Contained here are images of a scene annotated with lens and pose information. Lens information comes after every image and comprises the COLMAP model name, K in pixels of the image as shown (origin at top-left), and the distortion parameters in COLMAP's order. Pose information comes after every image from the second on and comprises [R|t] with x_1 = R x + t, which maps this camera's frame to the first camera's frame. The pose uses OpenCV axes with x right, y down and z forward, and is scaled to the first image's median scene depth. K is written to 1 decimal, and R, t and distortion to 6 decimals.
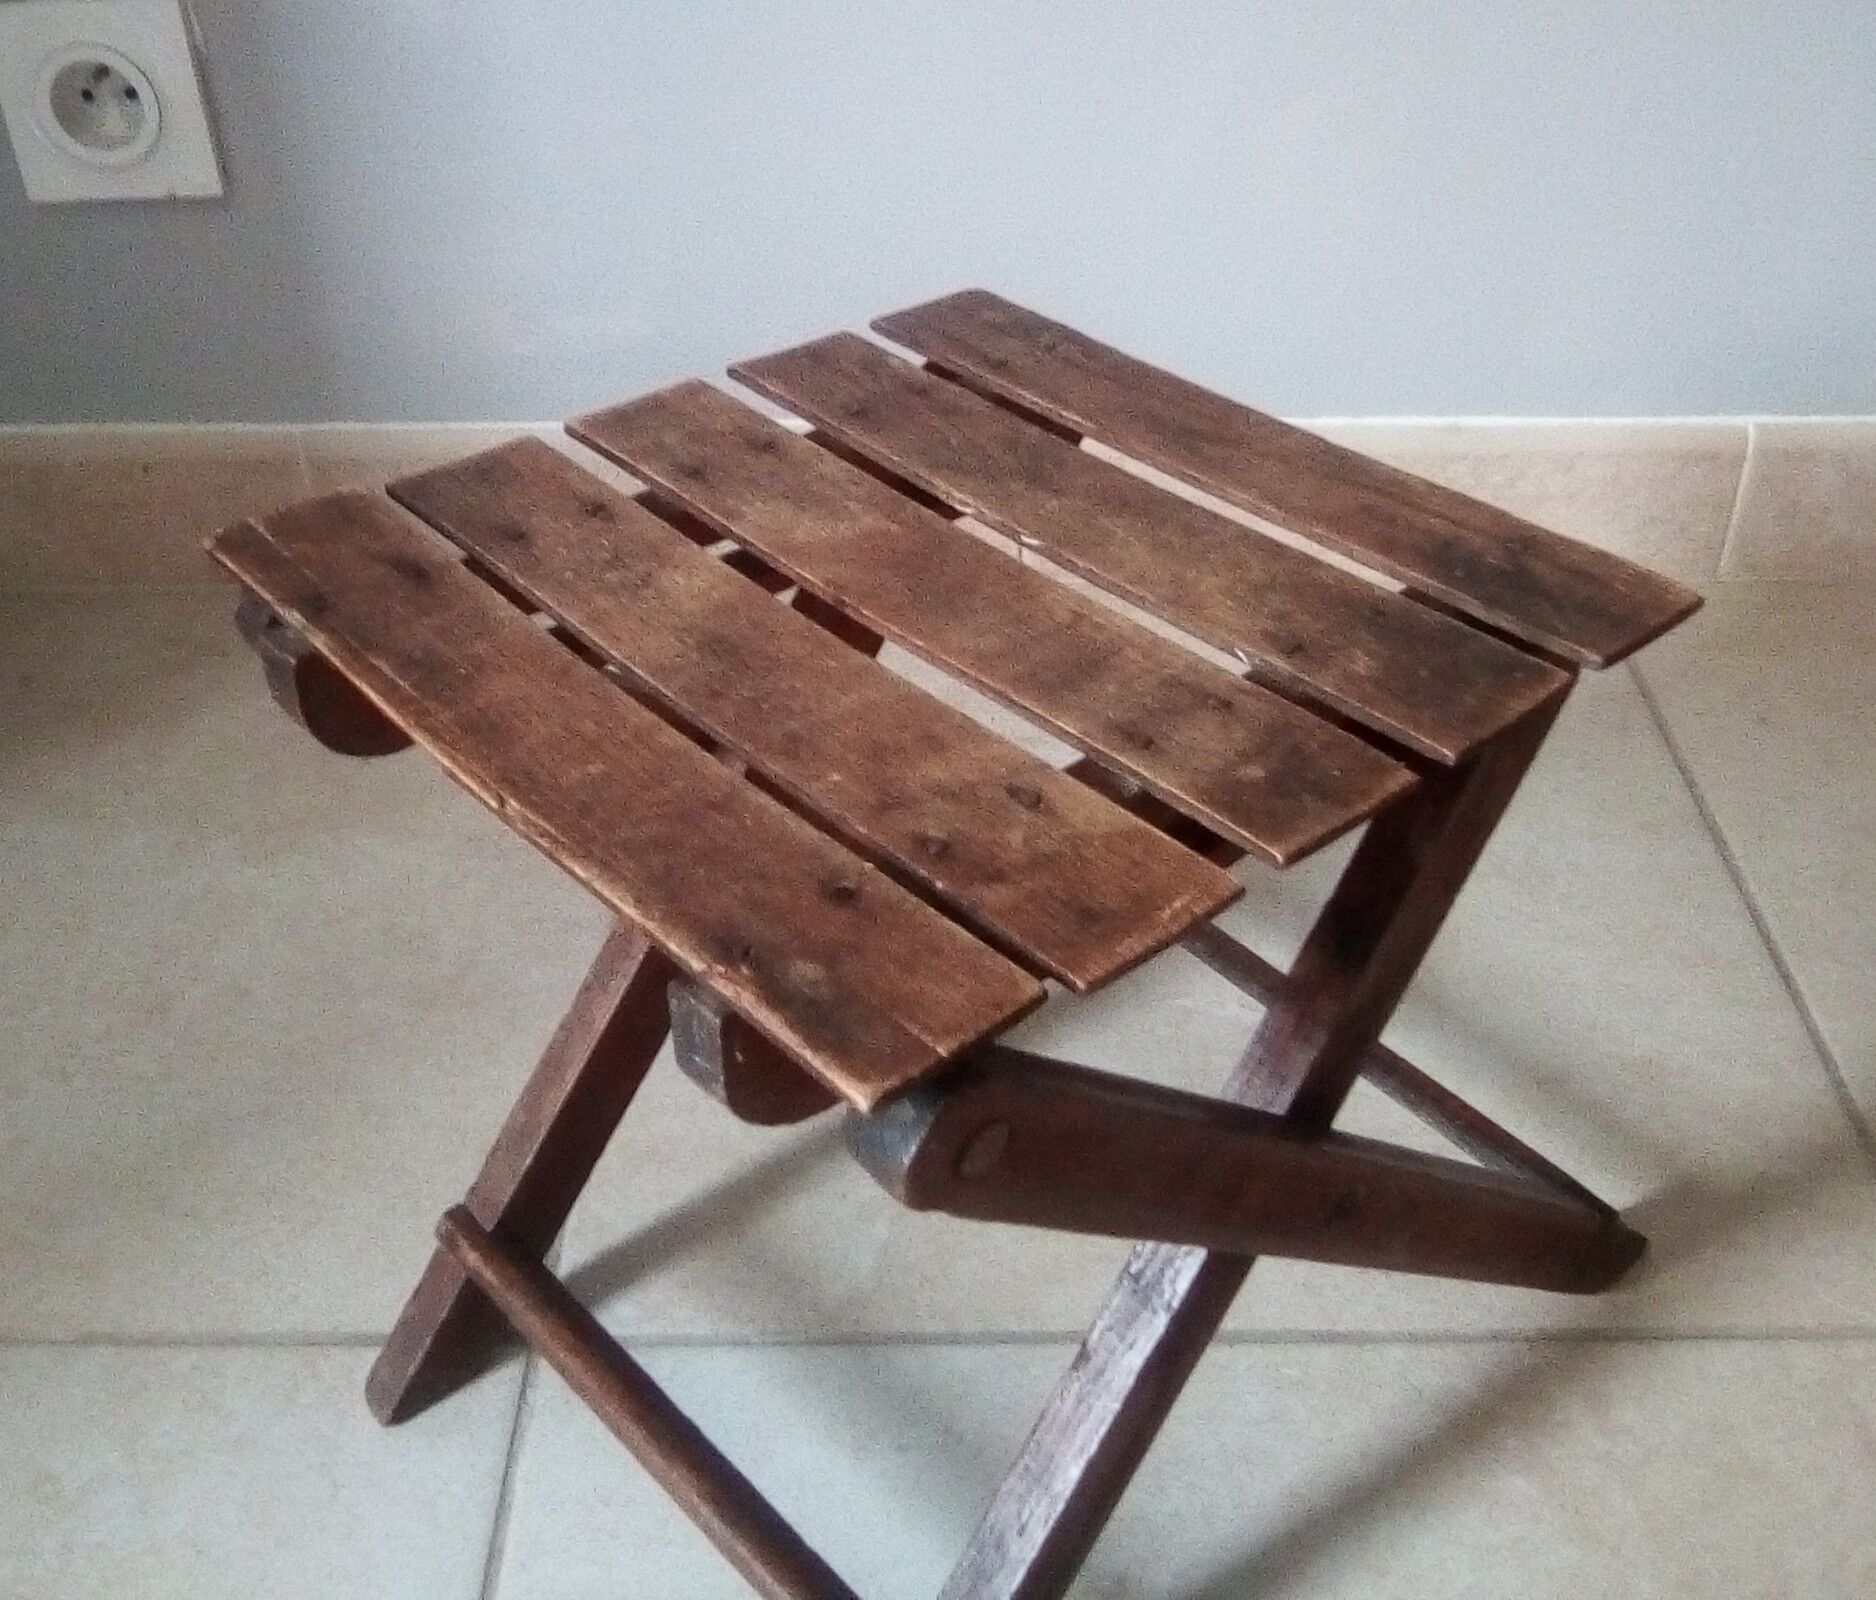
lens RADIAL K [[2244.2, 0, 937.1], [0, 2244.2, 764.8], [0, 0, 1]] dist [0.018063, -0.062183]
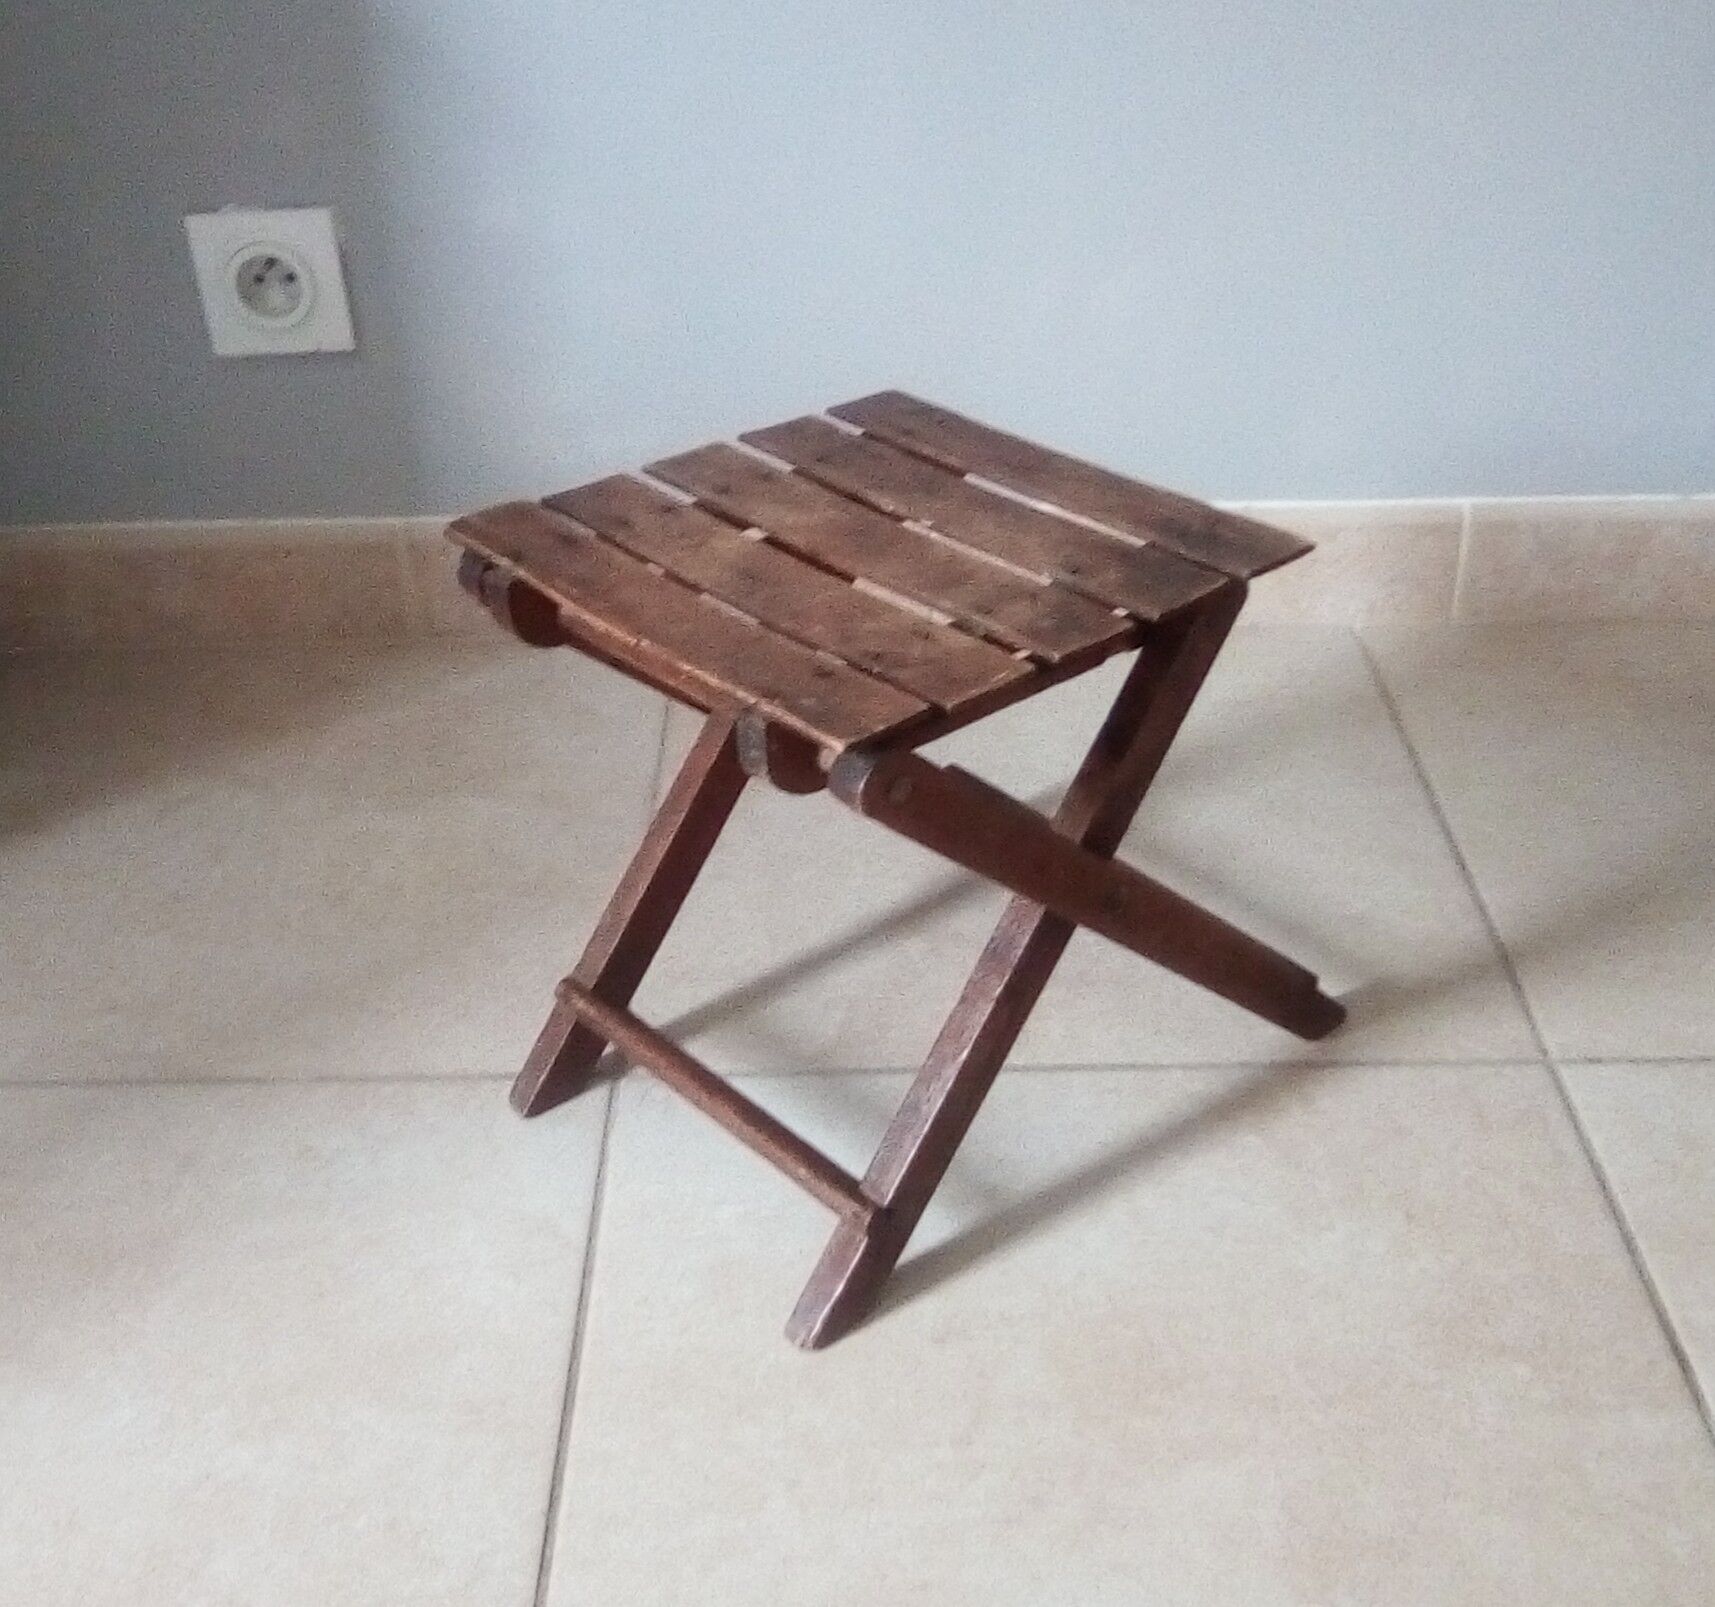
lens RADIAL K [[2037.4, 0, 879.9], [0, 2037.4, 803.6], [0, 0, 1]] dist [0.004746, 0.003166]
pose [[0.999873, -0.014936, 0.005598, -0.004266], [0.015147, 0.999093, -0.039807, 0.144249], [-0.004998, 0.039886, 0.999192, -0.440208]]
